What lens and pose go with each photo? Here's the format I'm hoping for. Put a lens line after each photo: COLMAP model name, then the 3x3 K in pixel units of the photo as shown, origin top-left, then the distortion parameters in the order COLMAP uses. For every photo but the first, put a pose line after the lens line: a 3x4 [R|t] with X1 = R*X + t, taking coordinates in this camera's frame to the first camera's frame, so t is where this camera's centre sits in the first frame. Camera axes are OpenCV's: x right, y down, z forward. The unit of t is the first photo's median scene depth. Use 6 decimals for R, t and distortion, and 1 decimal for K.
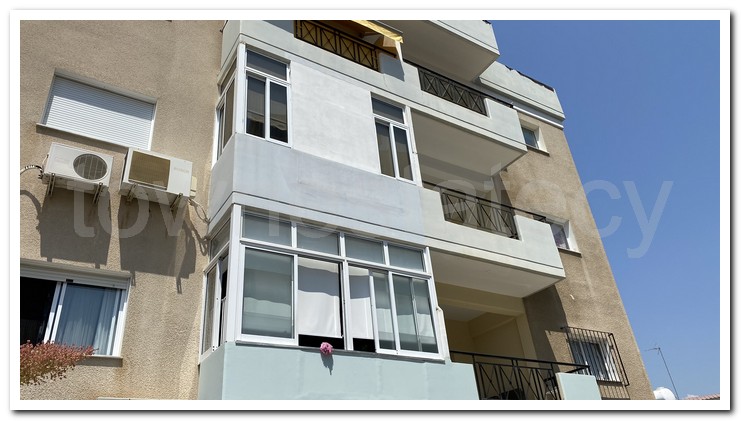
lens RADIAL K [[541.7, 0, 366.4], [0, 541.7, 209.3], [0, 0, 1]] dist [0.002606, -0.005056]
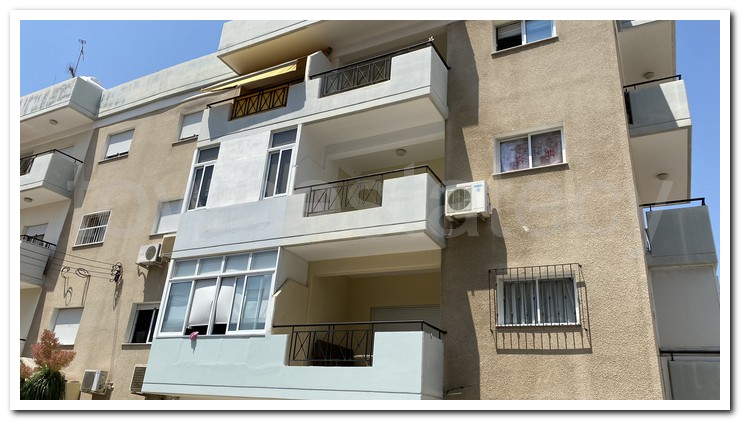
lens RADIAL K [[542.2, 0, 371.3], [0, 542.2, 201.5], [0, 0, 1]] dist [0.097085, -0.166252]
pose [[0.486835, -0.237376, -0.840621, 1.448909], [0.346018, 0.936047, -0.063931, 0.137453], [0.802037, -0.259747, 0.537837, 0.527204]]
